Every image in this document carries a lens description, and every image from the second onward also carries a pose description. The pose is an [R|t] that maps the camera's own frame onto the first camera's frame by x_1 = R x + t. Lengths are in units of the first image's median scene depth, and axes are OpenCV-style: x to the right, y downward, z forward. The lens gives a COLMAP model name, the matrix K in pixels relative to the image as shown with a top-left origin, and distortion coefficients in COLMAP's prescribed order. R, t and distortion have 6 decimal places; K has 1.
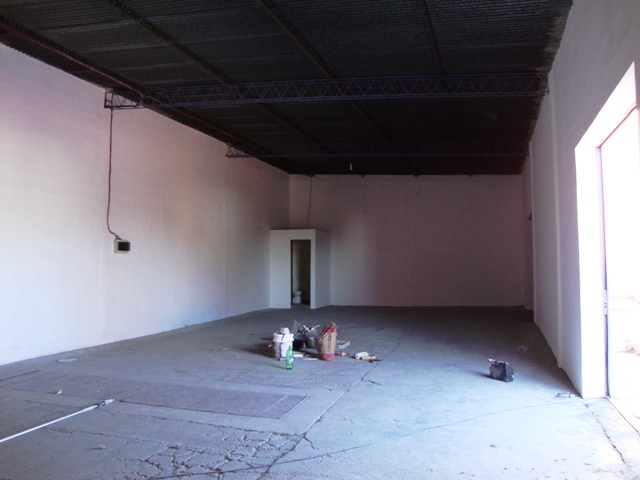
lens RADIAL K [[601.8, 0, 320.0], [0, 601.8, 240.0], [0, 0, 1]] dist [-0.099544, 0.009305]
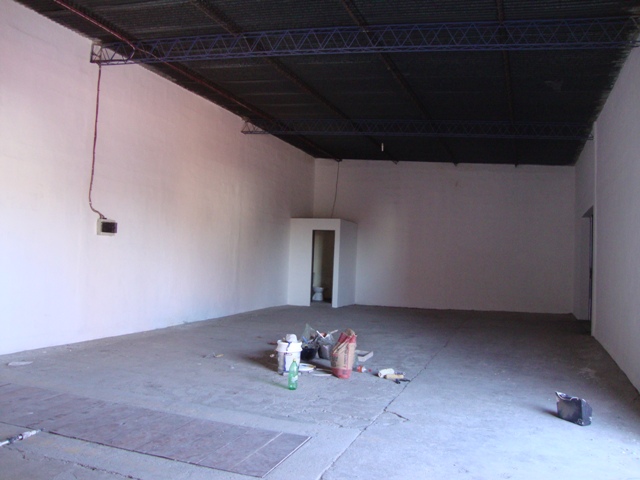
lens RADIAL K [[601.8, 0, 320.0], [0, 601.8, 240.0], [0, 0, 1]] dist [-0.099544, 0.009305]
pose [[0.998107, 0.035956, -0.049906, 0.013172], [-0.035515, 0.999322, 0.009687, 0.010030], [0.050220, -0.007897, 0.998707, 0.177924]]
